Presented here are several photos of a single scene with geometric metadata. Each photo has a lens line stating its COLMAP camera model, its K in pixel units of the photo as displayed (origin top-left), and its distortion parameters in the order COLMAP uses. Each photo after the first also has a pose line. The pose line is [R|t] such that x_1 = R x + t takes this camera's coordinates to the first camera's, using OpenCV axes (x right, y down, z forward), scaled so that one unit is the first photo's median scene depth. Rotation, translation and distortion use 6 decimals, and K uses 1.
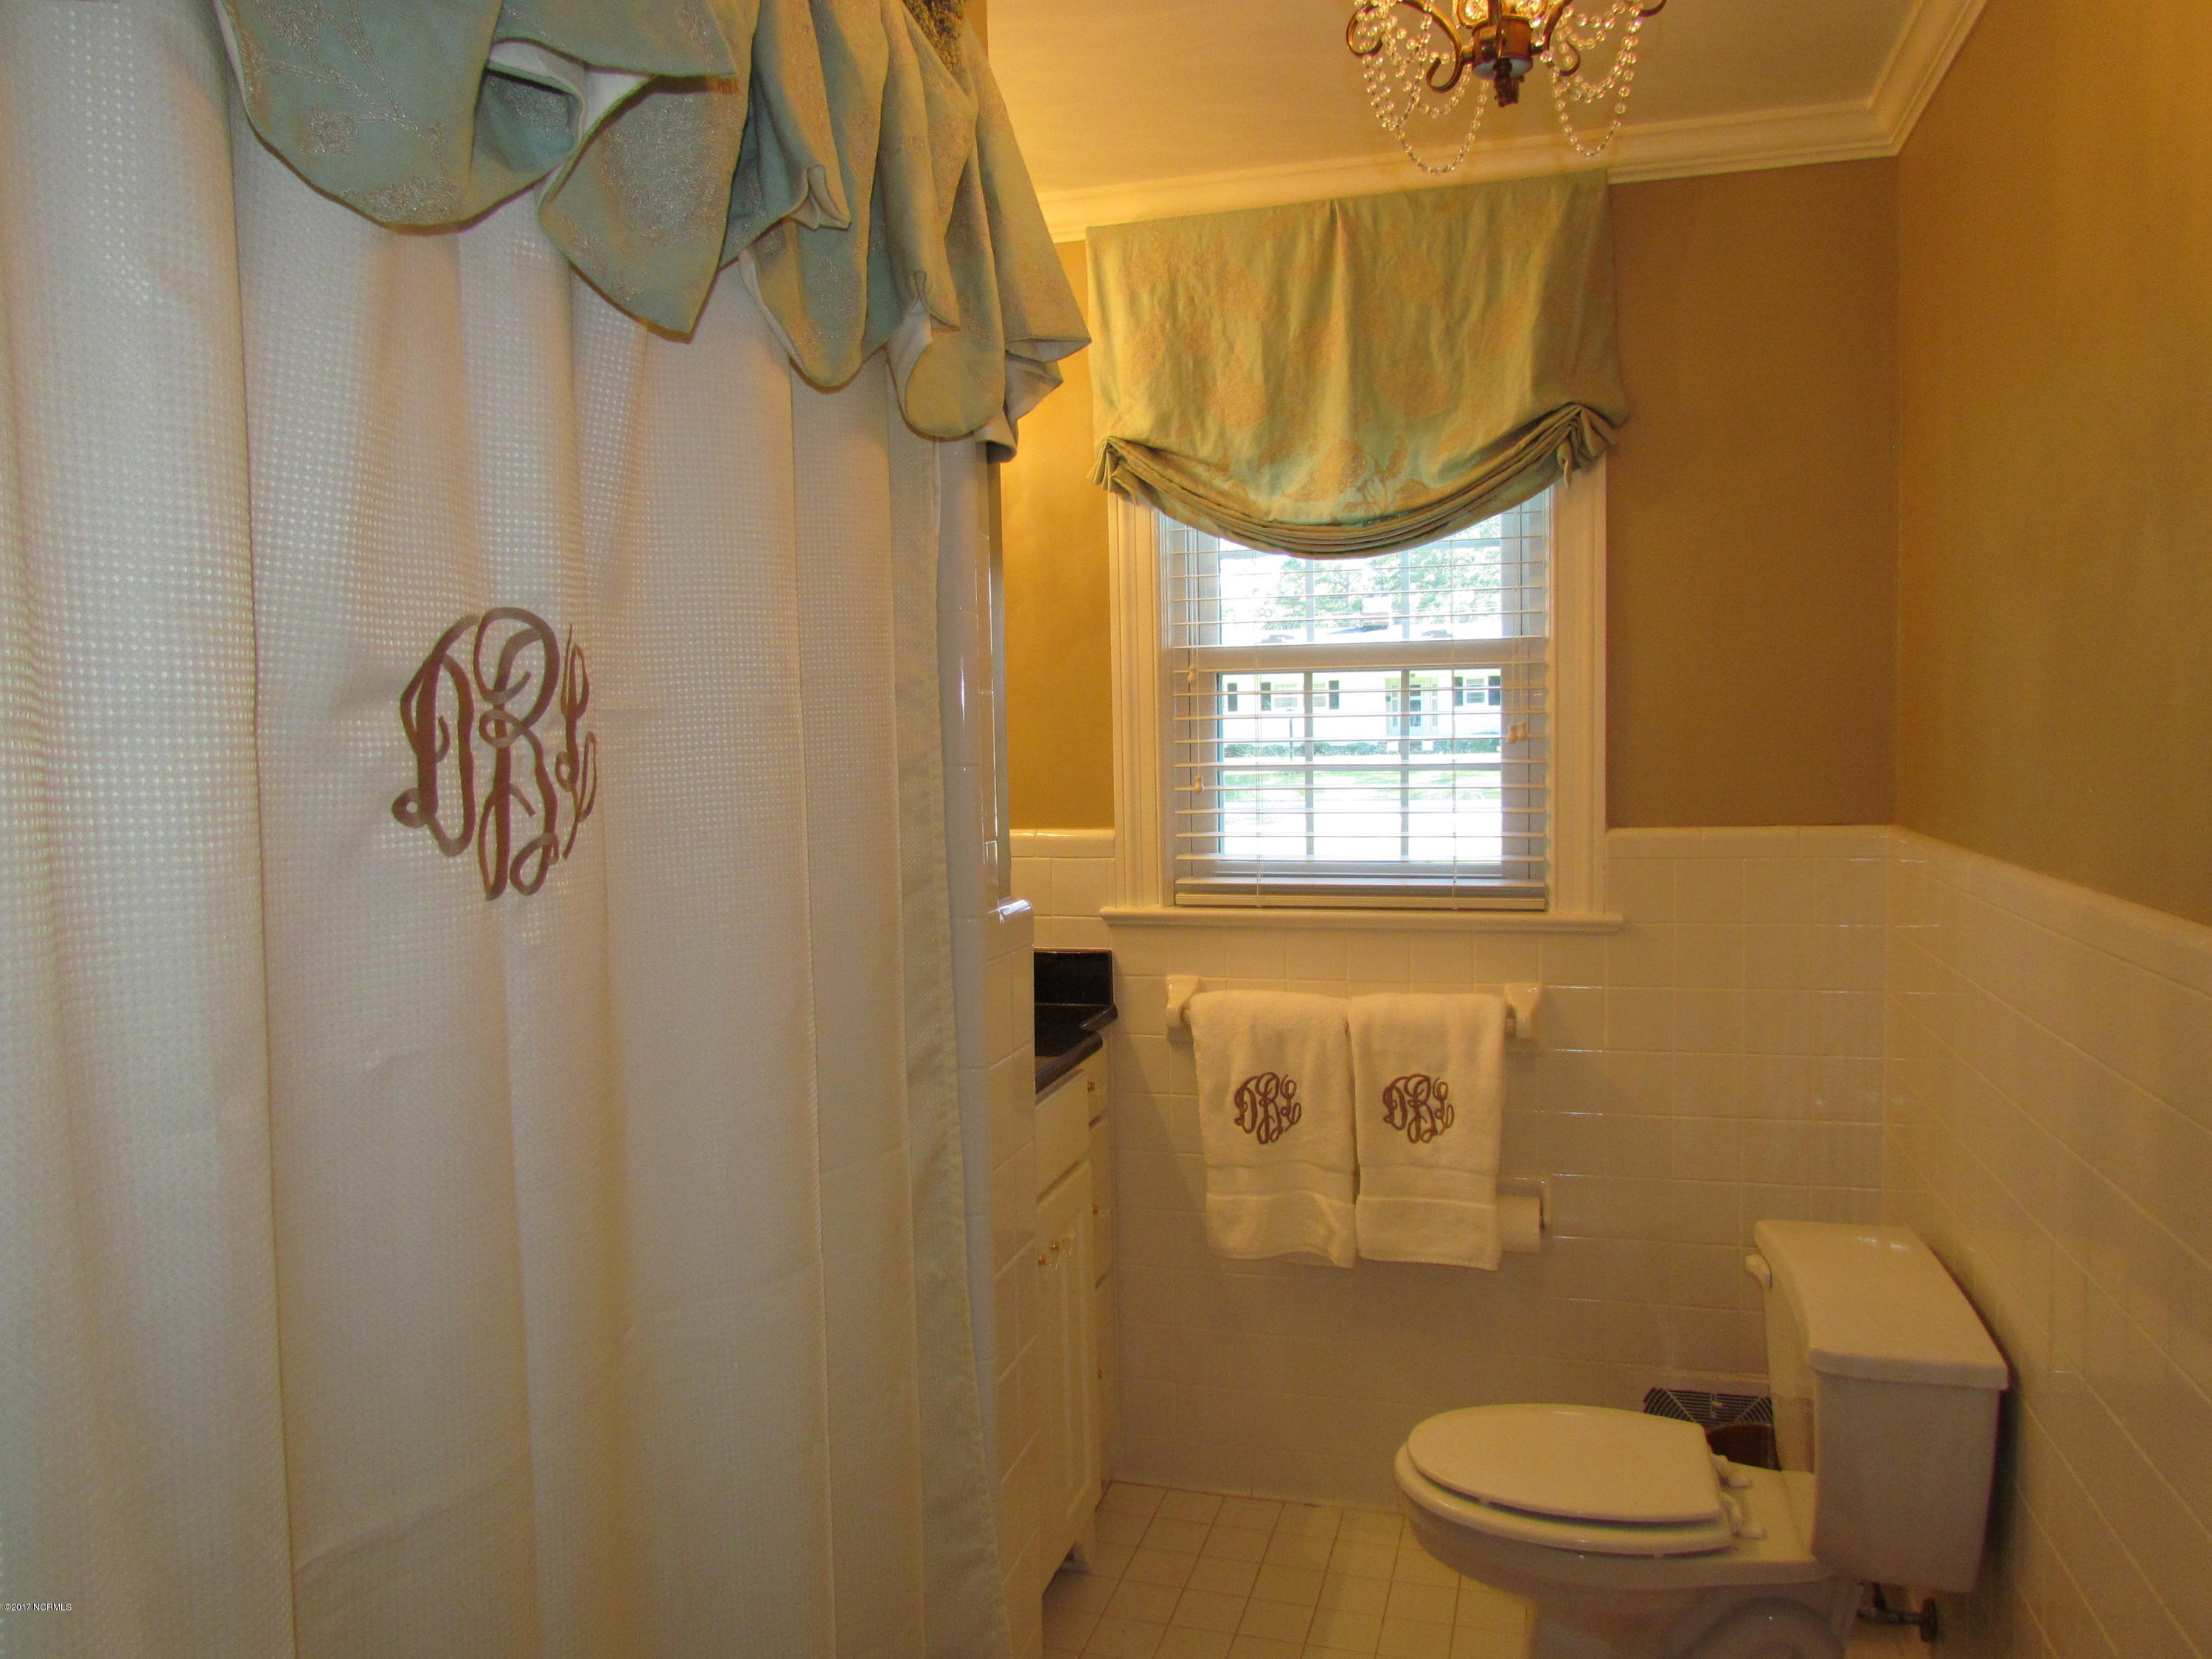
lens RADIAL K [[1602.2, 0, 1102.7], [0, 1602.2, 824.1], [0, 0, 1]] dist [0.000048, 0.000375]
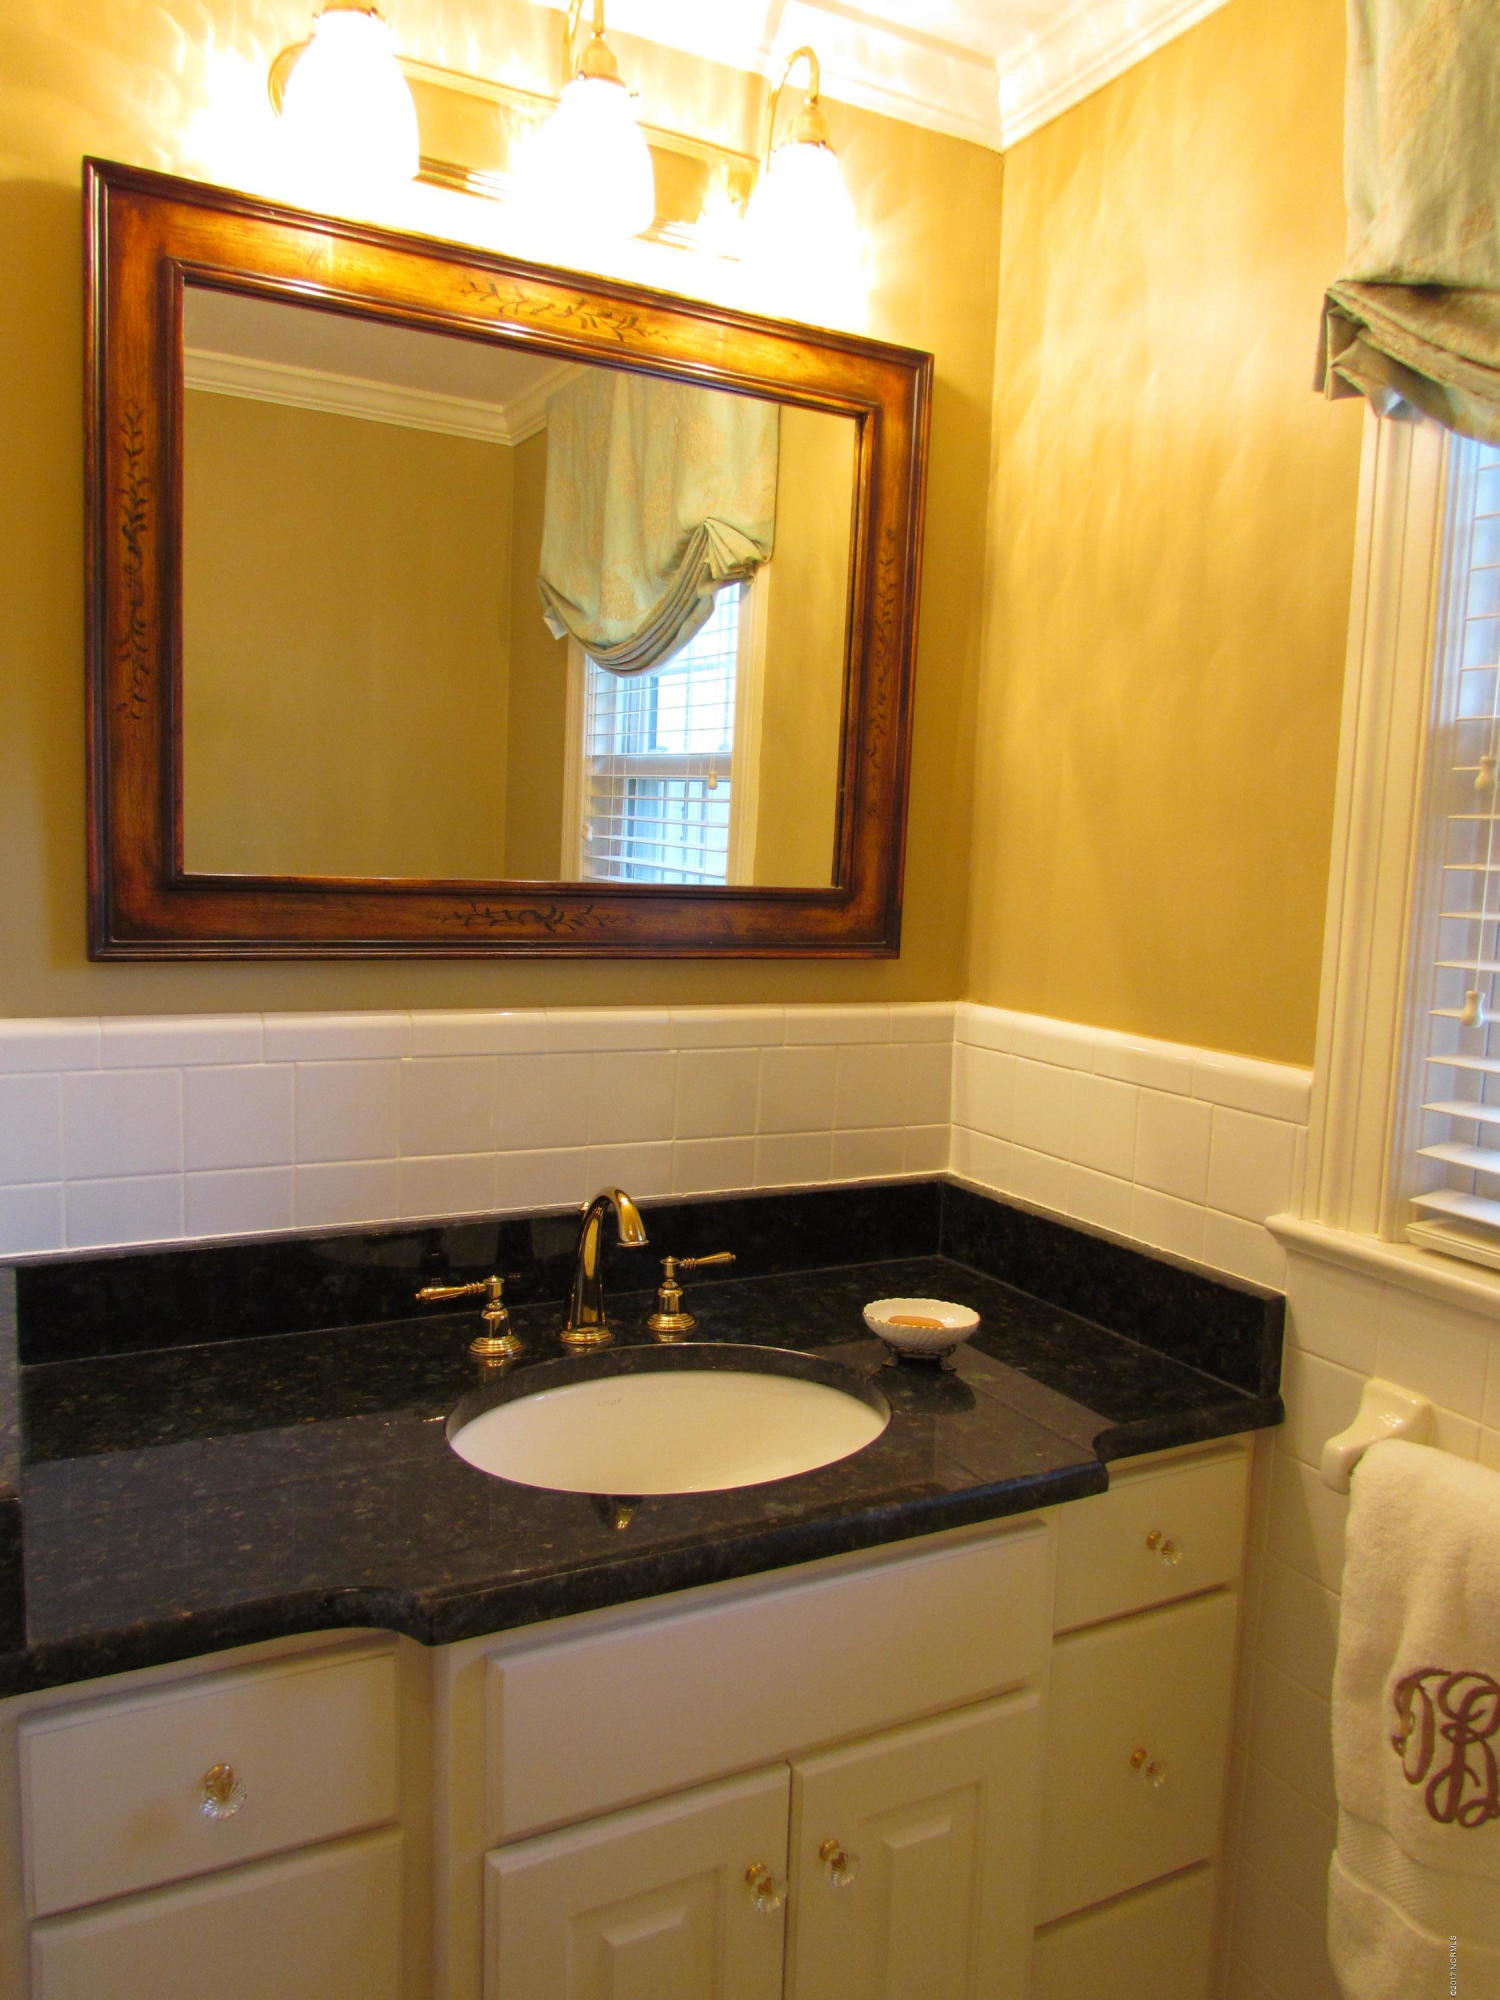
lens RADIAL K [[1448.7, 0, 752.4], [0, 1448.7, 1007.6], [0, 0, 1]] dist [0.000048, 0.000375]
pose [[0.682838, 0.122108, -0.720293, 0.230896], [-0.087654, 0.992504, 0.085159, -0.044570], [0.725292, 0.004987, 0.688423, 0.571425]]
